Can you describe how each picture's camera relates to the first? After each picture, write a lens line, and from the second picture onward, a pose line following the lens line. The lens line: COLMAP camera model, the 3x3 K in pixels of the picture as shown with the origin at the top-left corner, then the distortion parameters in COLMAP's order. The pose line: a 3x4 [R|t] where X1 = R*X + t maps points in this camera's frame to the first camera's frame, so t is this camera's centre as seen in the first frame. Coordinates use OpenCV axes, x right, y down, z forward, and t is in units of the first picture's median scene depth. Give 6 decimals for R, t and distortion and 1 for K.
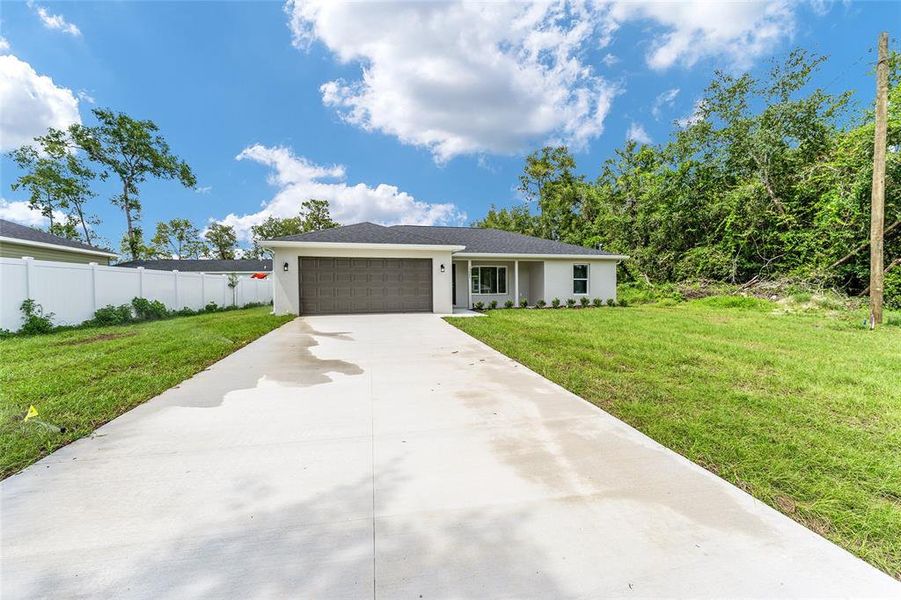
lens RADIAL K [[362.8, 0, 453.1], [0, 362.8, 300.3], [0, 0, 1]] dist [-0.001220, -0.000306]
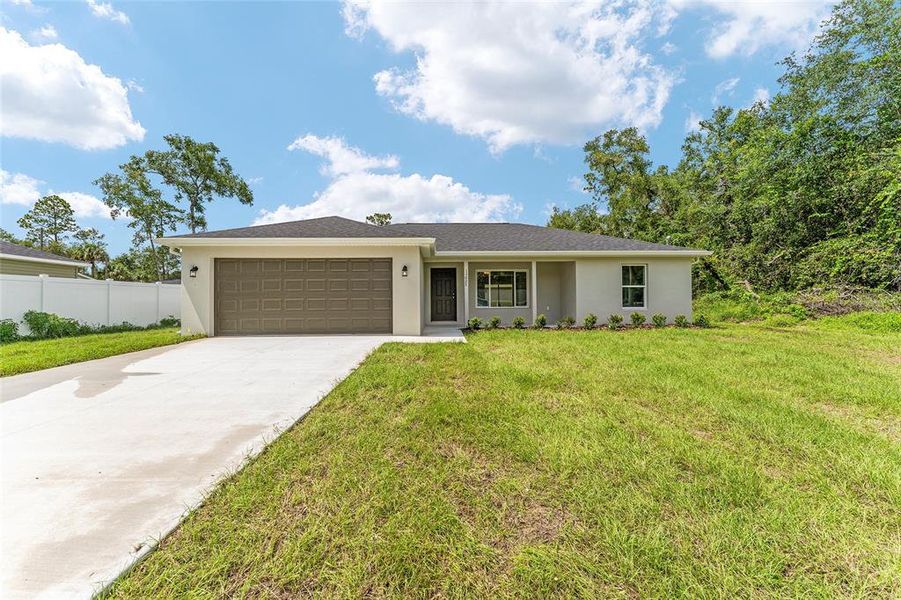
lens RADIAL K [[362.8, 0, 453.1], [0, 362.8, 300.3], [0, 0, 1]] dist [-0.001220, -0.000306]
pose [[0.978589, -0.001251, -0.205820, 0.110510], [-0.005466, 0.999471, -0.032063, -0.005342], [0.205751, 0.032502, 0.978064, 0.177989]]
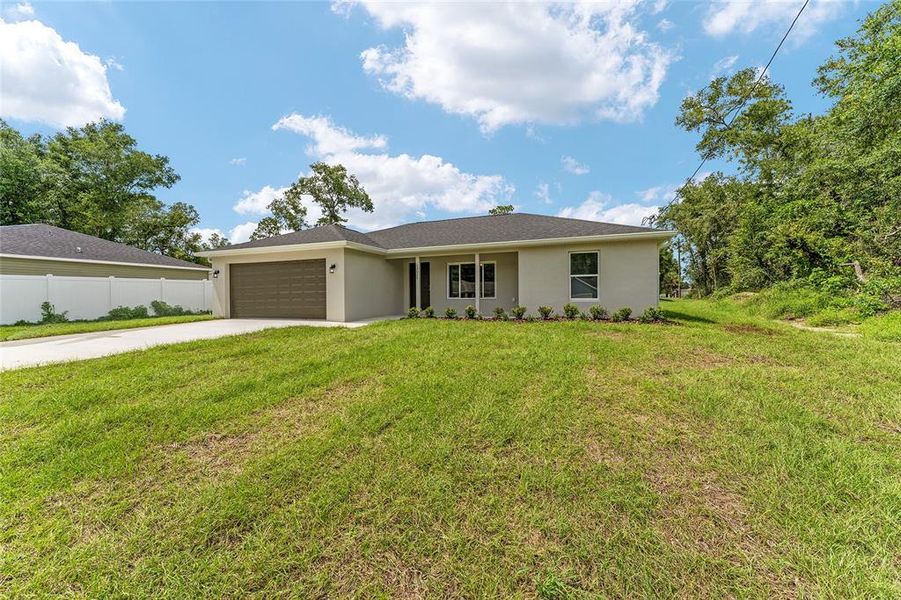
lens RADIAL K [[367.2, 0, 450.5], [0, 367.2, 300.0], [0, 0, 1]] dist [0.001384, 0.000248]
pose [[0.811291, 0.005472, -0.584616, 0.378202], [-0.011459, 0.999913, -0.006544, -0.006485], [0.584530, 0.012008, 0.811284, 0.244809]]
